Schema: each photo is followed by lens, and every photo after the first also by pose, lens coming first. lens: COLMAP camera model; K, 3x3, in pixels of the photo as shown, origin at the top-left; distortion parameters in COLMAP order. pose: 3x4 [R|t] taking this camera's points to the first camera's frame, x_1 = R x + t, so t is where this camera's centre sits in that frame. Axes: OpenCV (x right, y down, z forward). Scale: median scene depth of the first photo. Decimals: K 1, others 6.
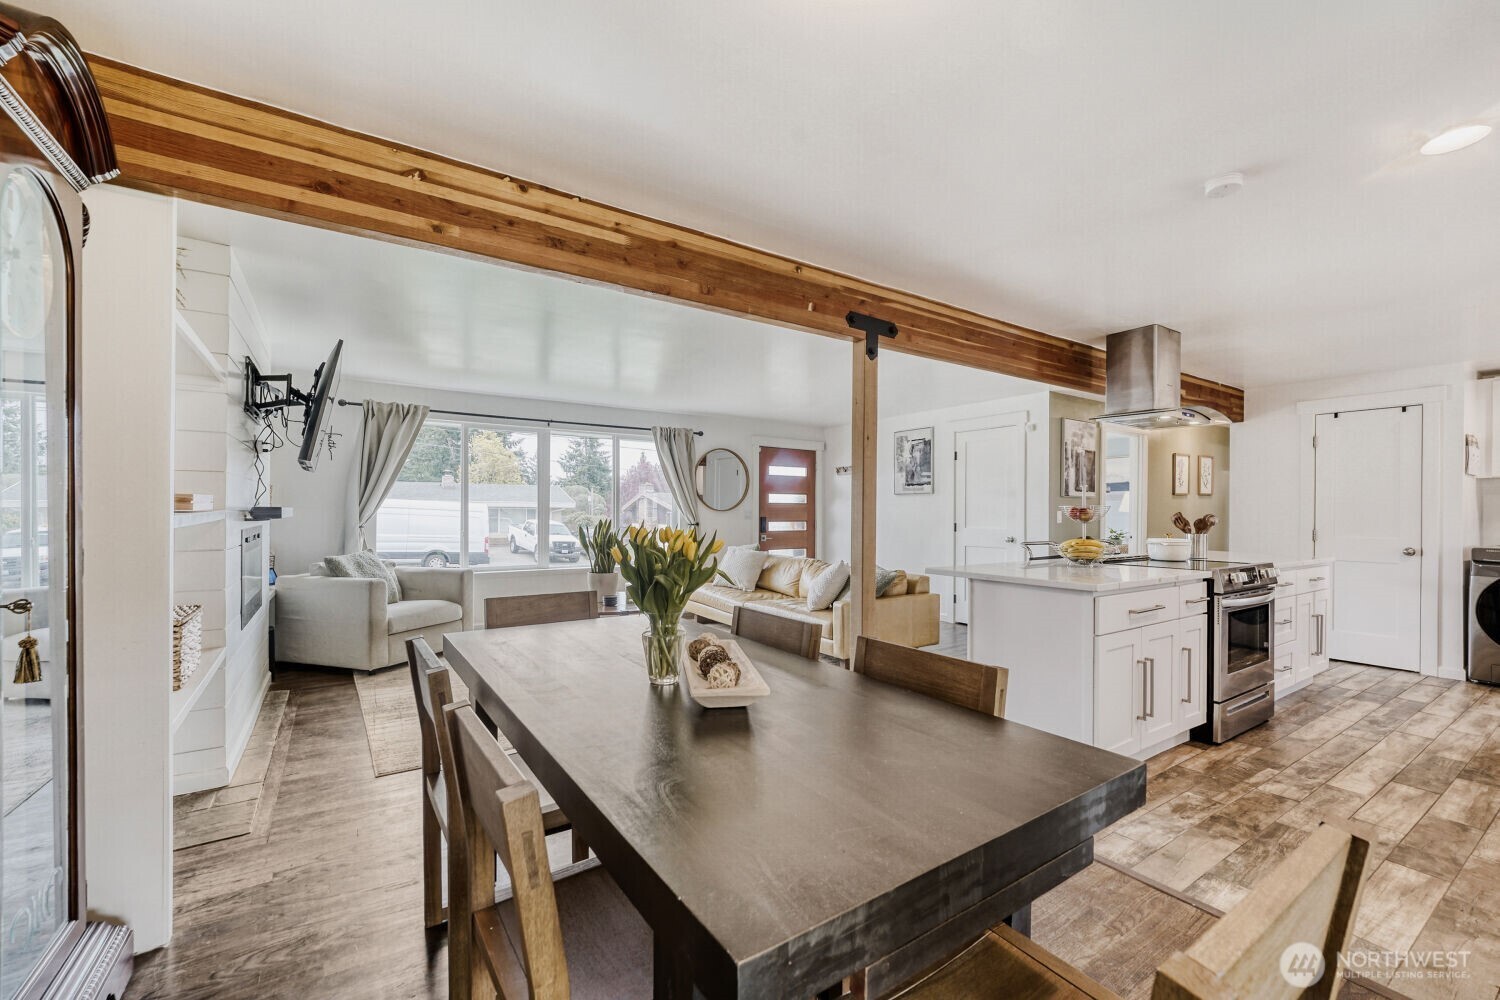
lens RADIAL K [[593.5, 0, 754.4], [0, 593.5, 515.3], [0, 0, 1]] dist [-0.004177, 0.000012]
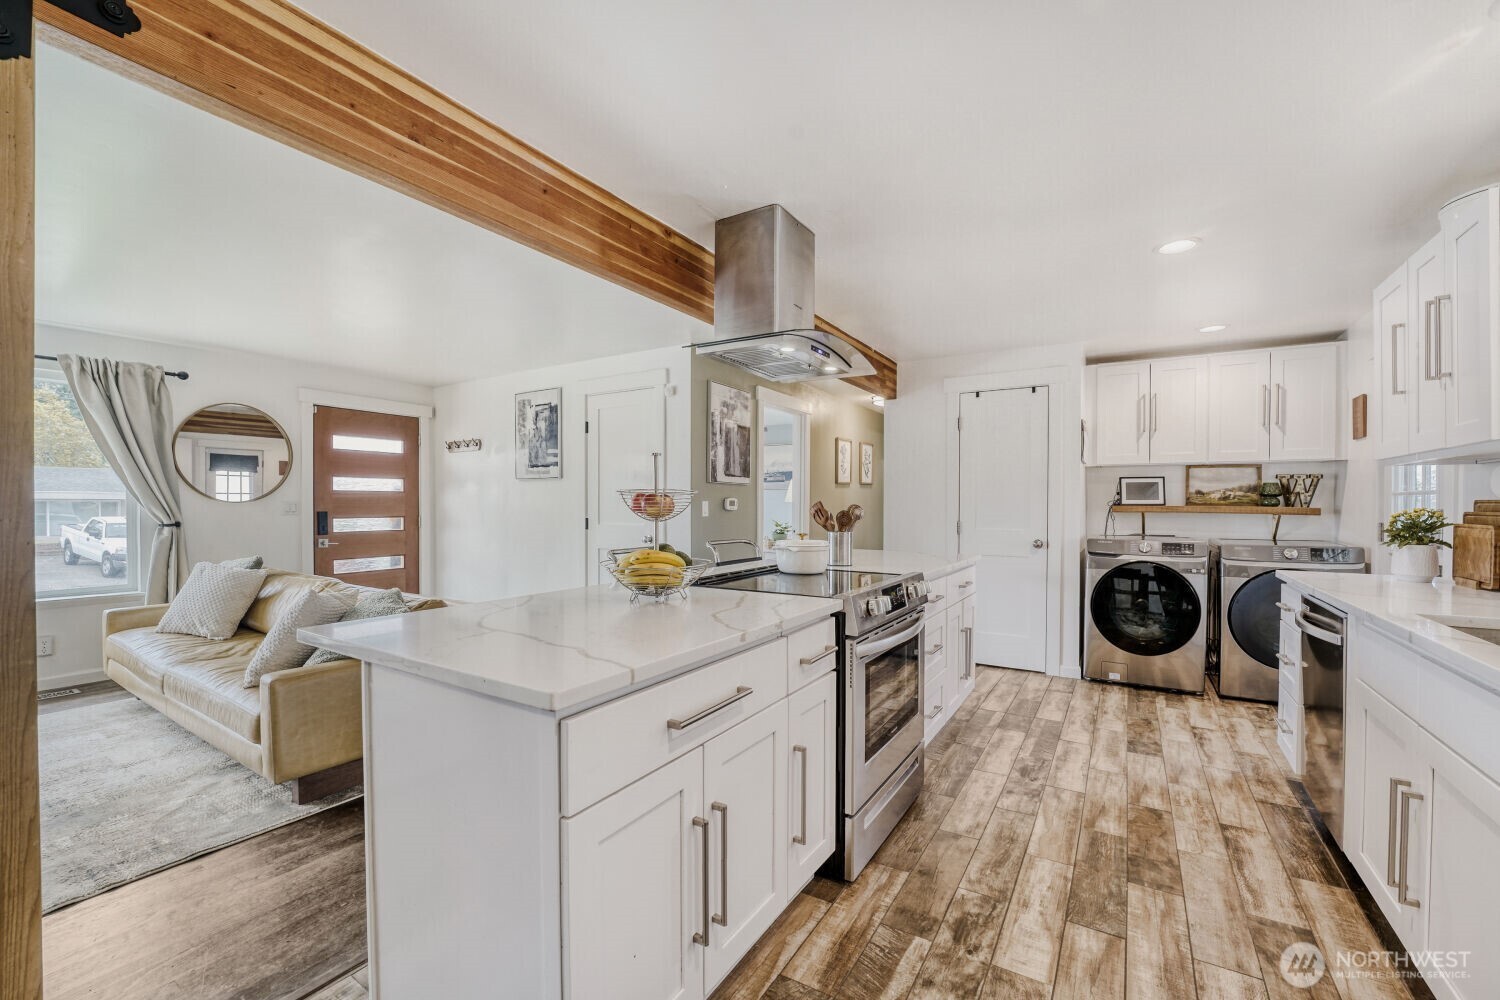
lens RADIAL K [[613.0, 0, 754.0], [0, 613.0, 512.0], [0, 0, 1]] dist [-0.037072, 0.006613]
pose [[0.900756, -0.007889, 0.434254, 0.309991], [0.004941, 0.999956, 0.007917, 0.000783], [-0.434297, -0.004986, 0.900756, 0.352884]]
